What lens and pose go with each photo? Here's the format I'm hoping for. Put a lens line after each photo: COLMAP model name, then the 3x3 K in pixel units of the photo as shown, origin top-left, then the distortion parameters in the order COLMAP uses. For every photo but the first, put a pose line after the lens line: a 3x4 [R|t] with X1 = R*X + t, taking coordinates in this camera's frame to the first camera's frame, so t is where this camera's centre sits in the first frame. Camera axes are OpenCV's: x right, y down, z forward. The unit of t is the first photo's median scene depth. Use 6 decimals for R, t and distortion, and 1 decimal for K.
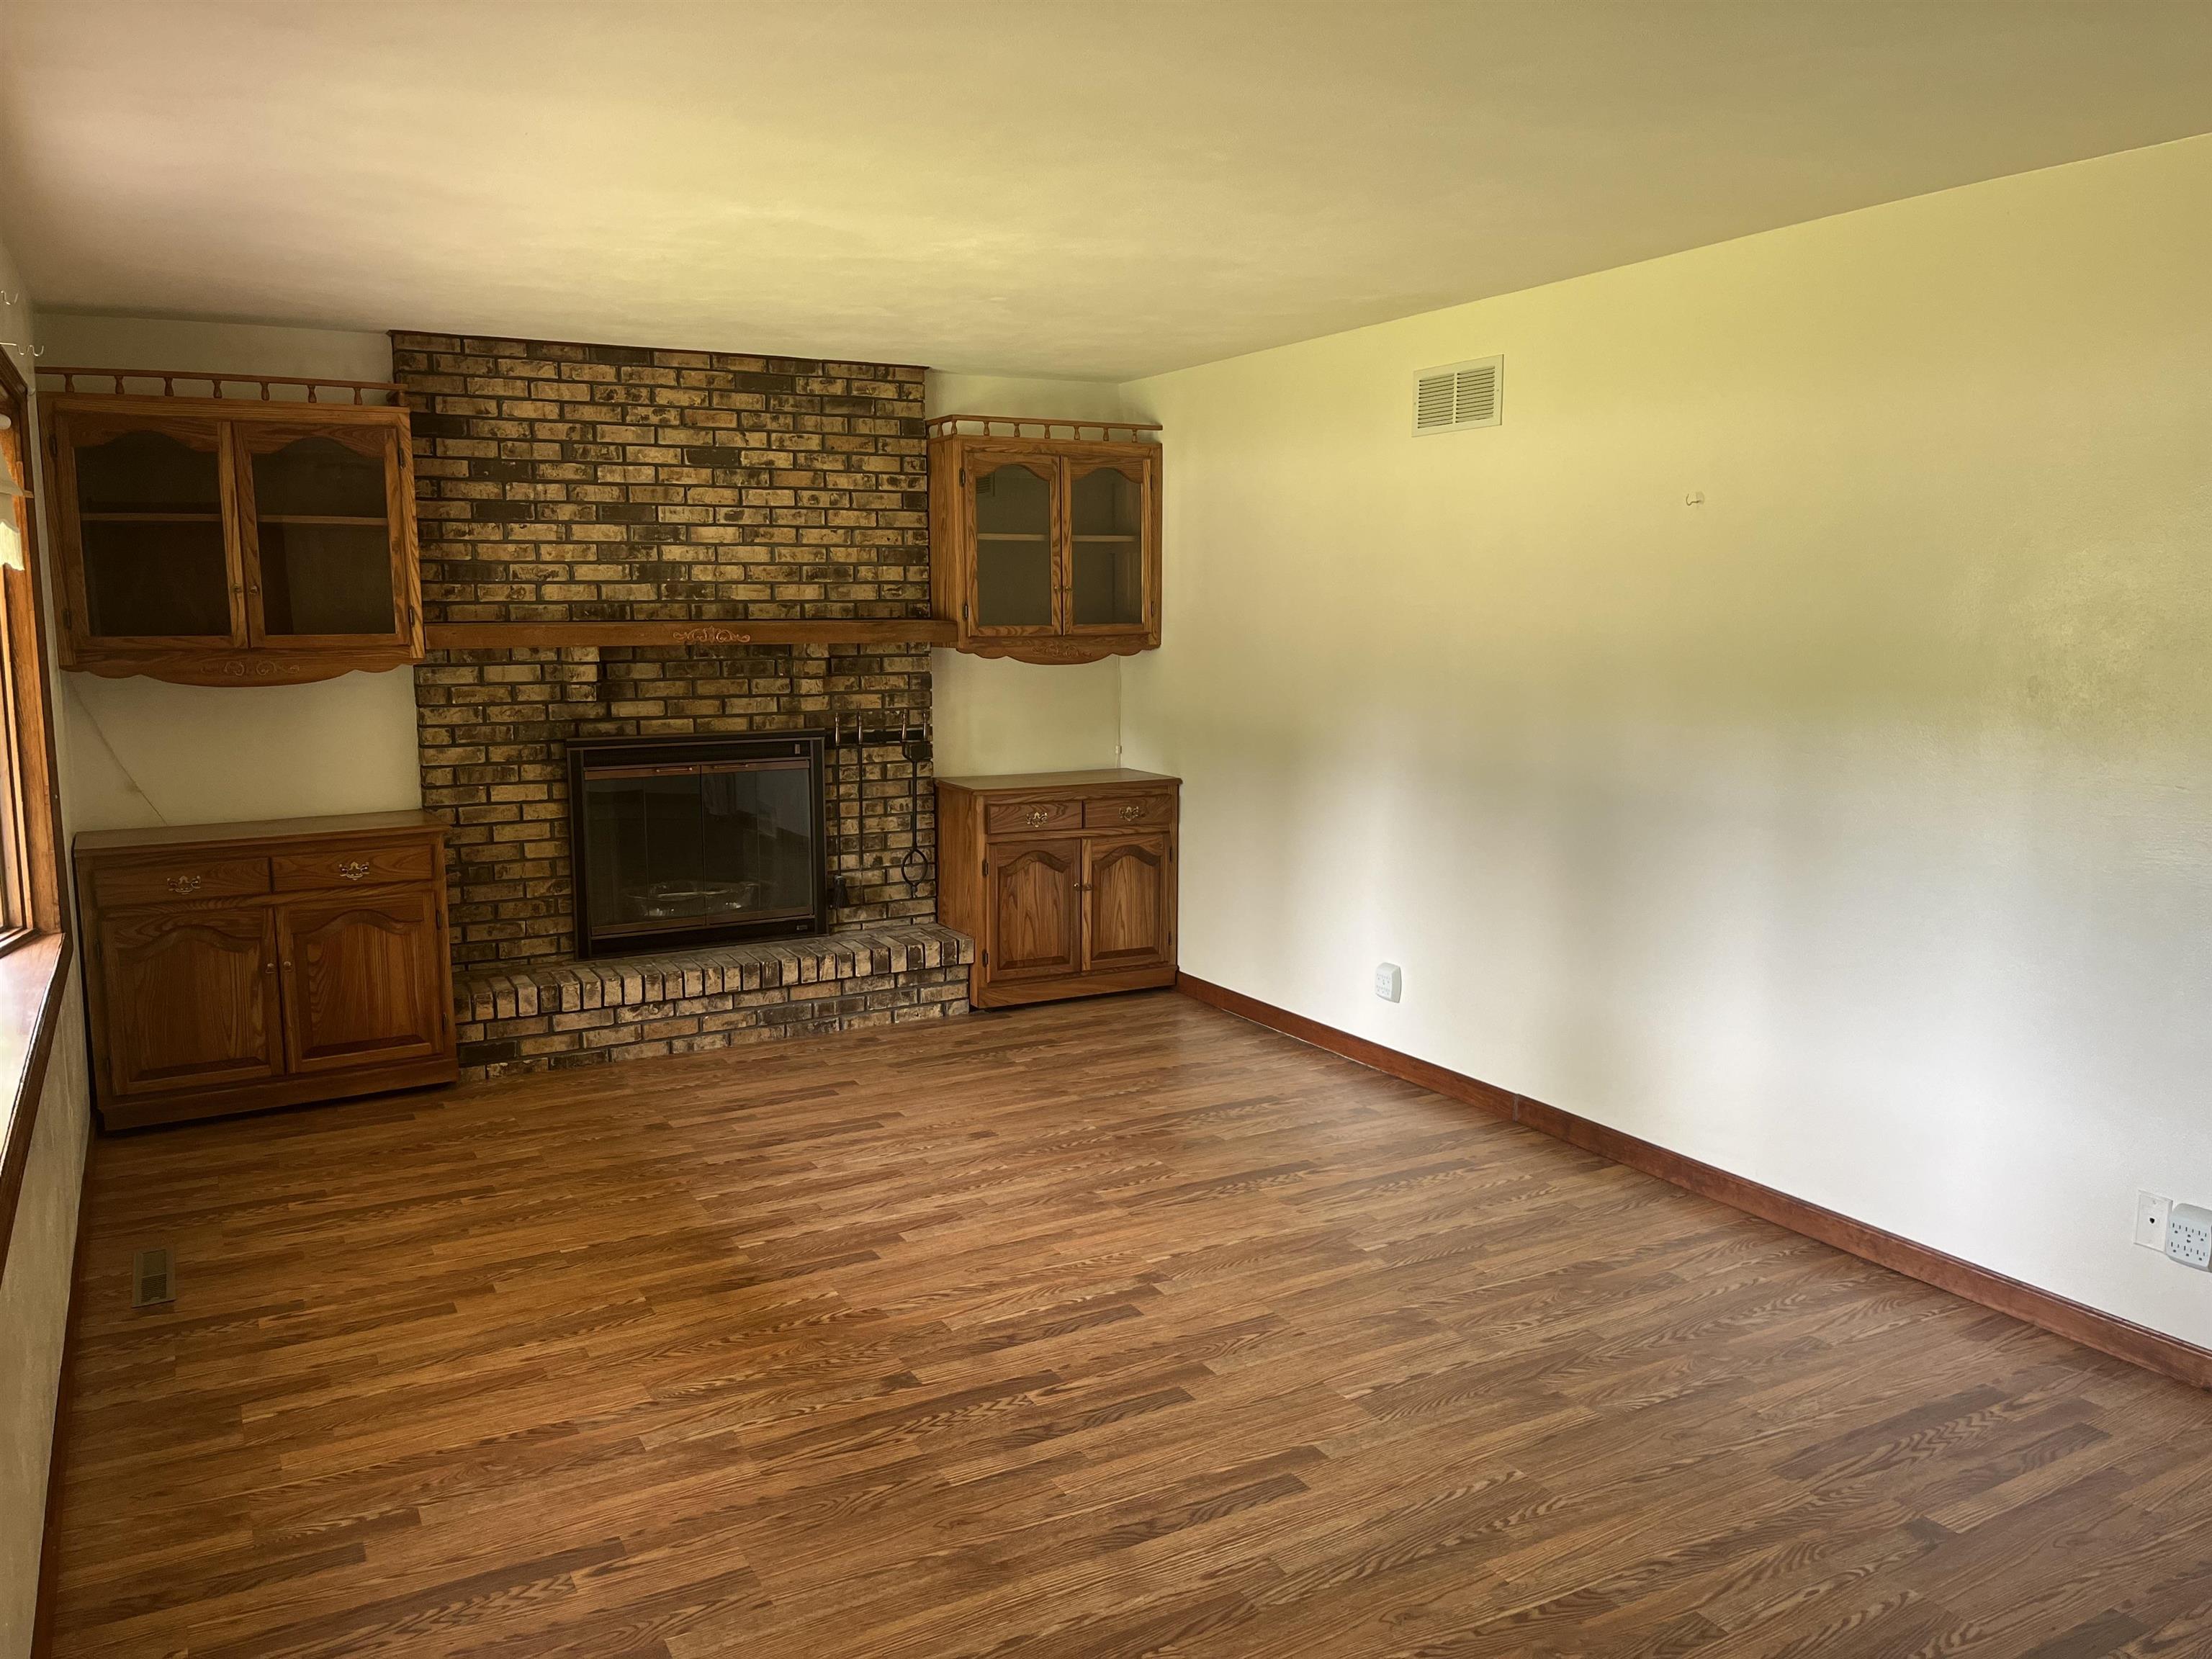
lens RADIAL K [[1710.5, 0, 1116.7], [0, 1710.5, 838.3], [0, 0, 1]] dist [0.055532, -0.074008]
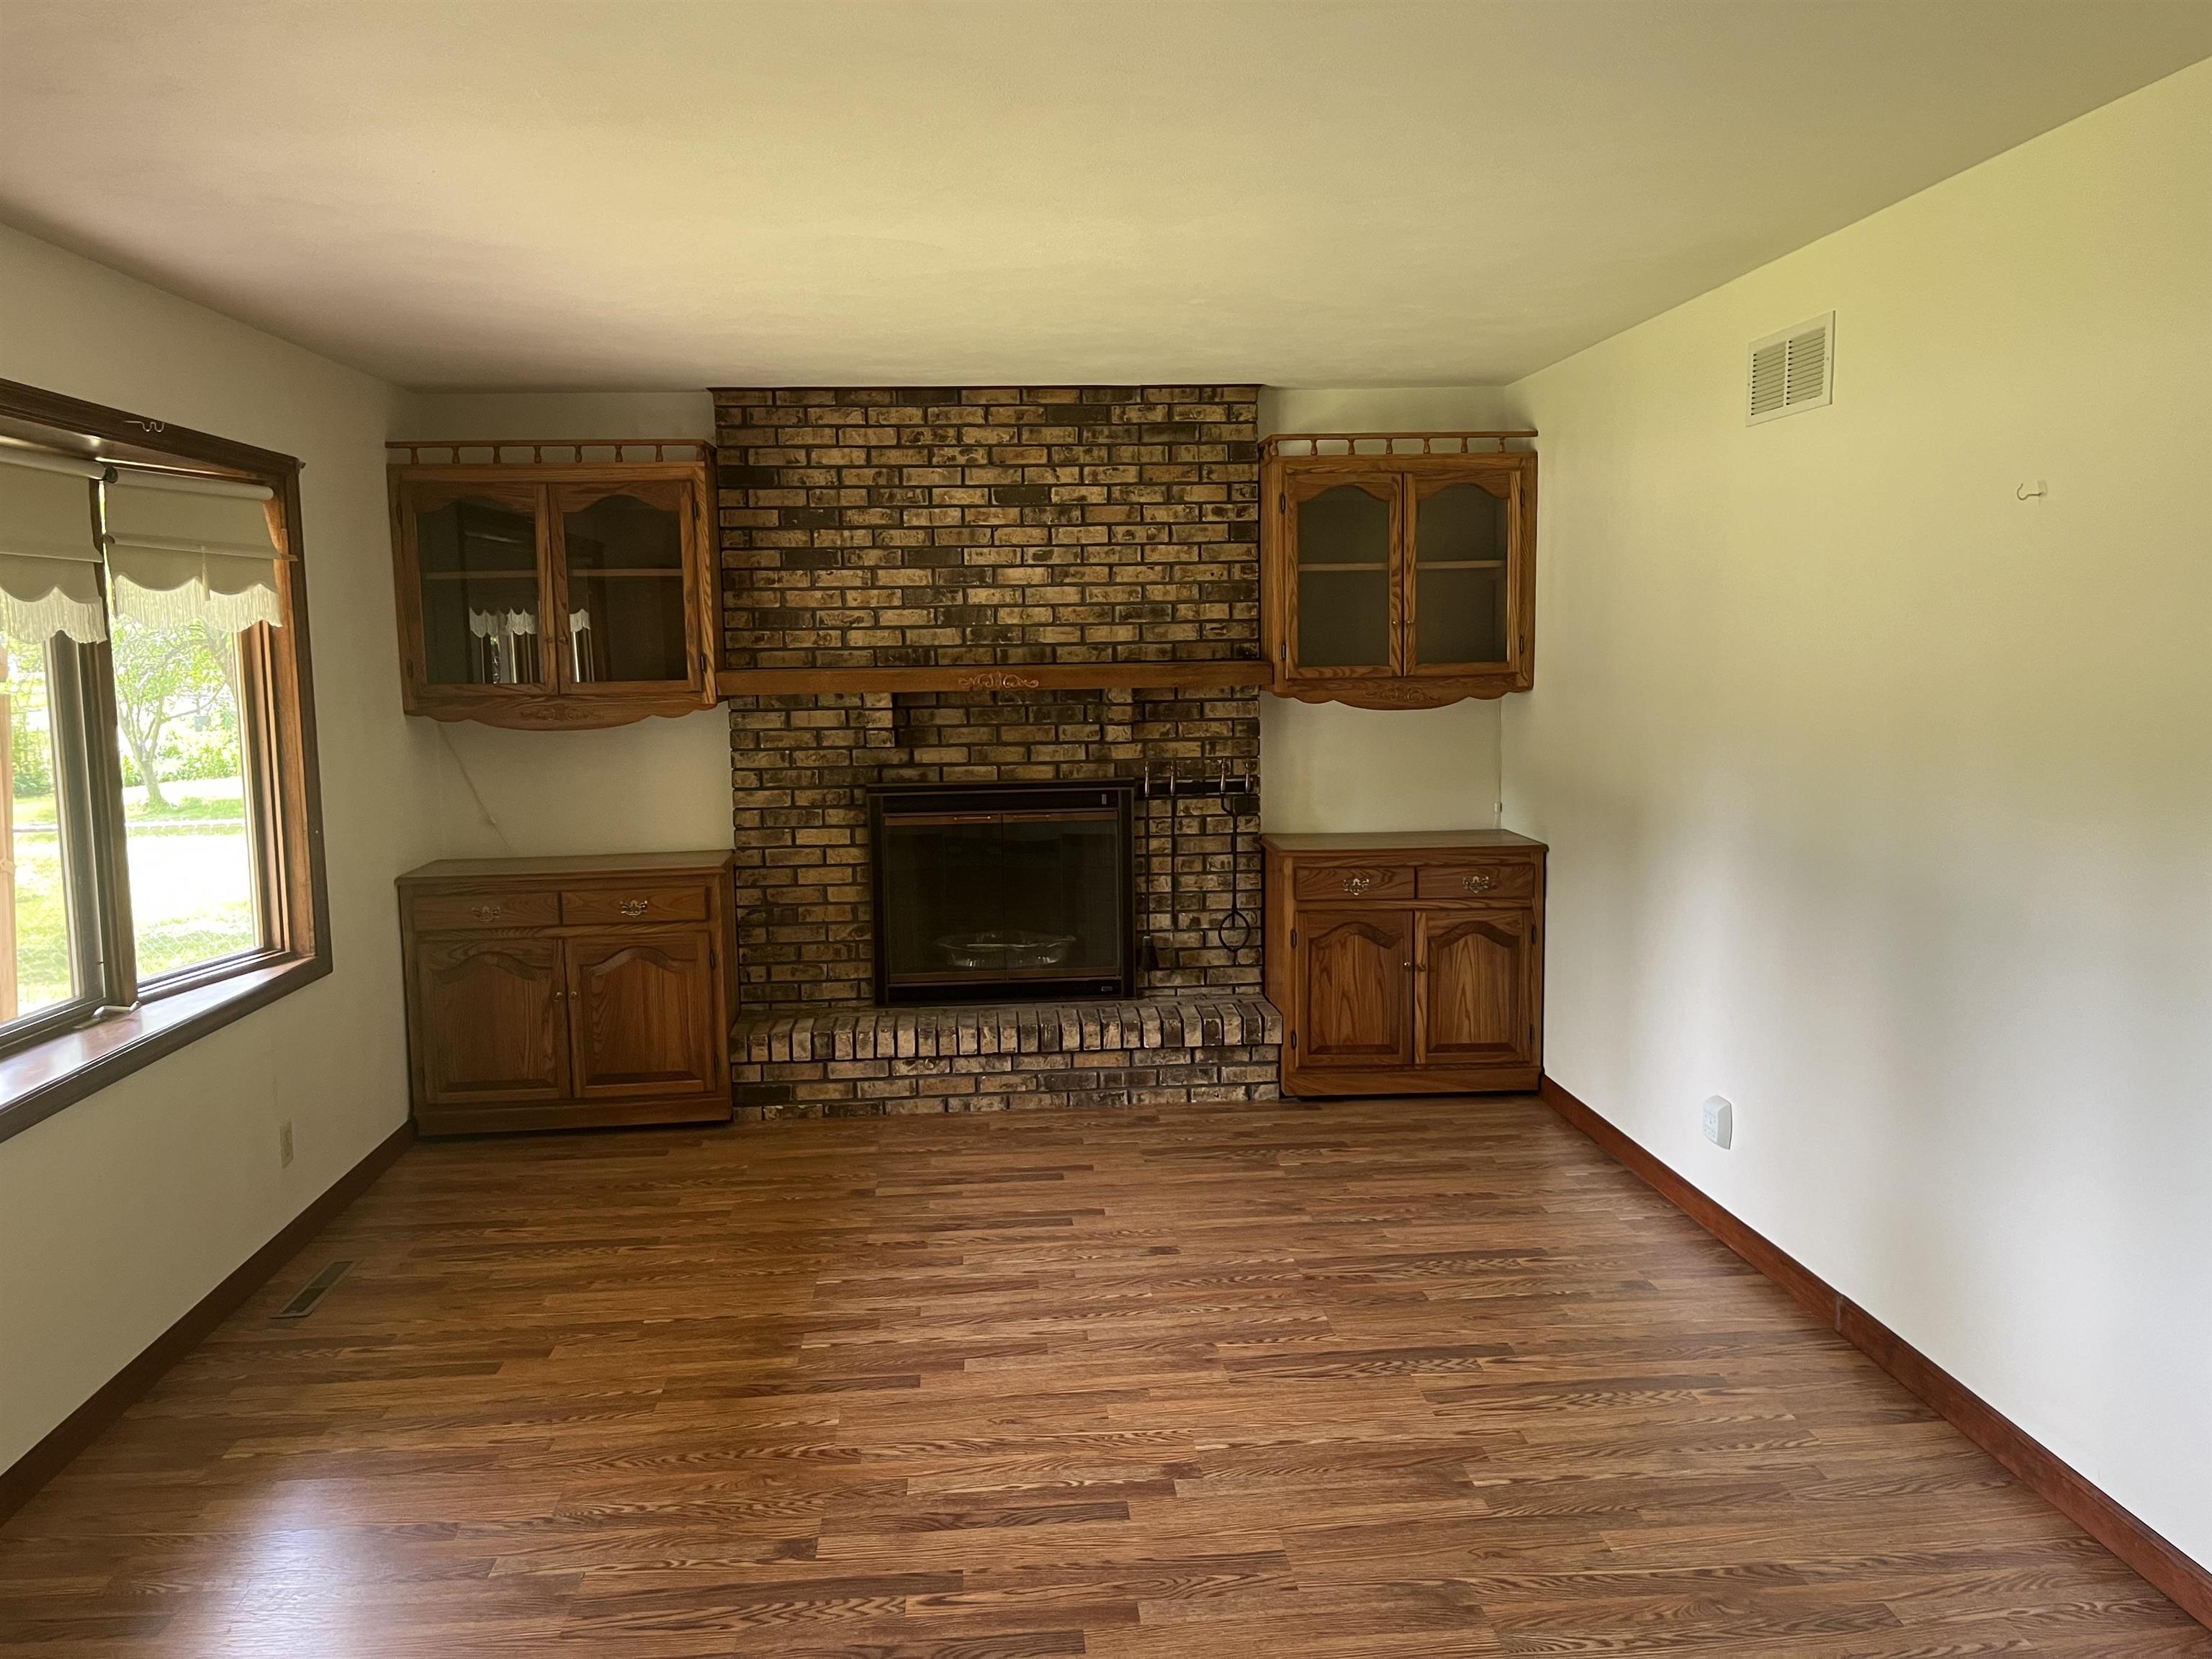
lens RADIAL K [[1710.5, 0, 1101.0], [0, 1710.5, 825.7], [0, 0, 1]] dist [0.055532, -0.074008]
pose [[0.907075, 0.035087, -0.419505, 0.219847], [-0.045110, 0.998884, -0.013994, -0.026152], [0.418546, 0.031618, 0.907645, 0.158157]]
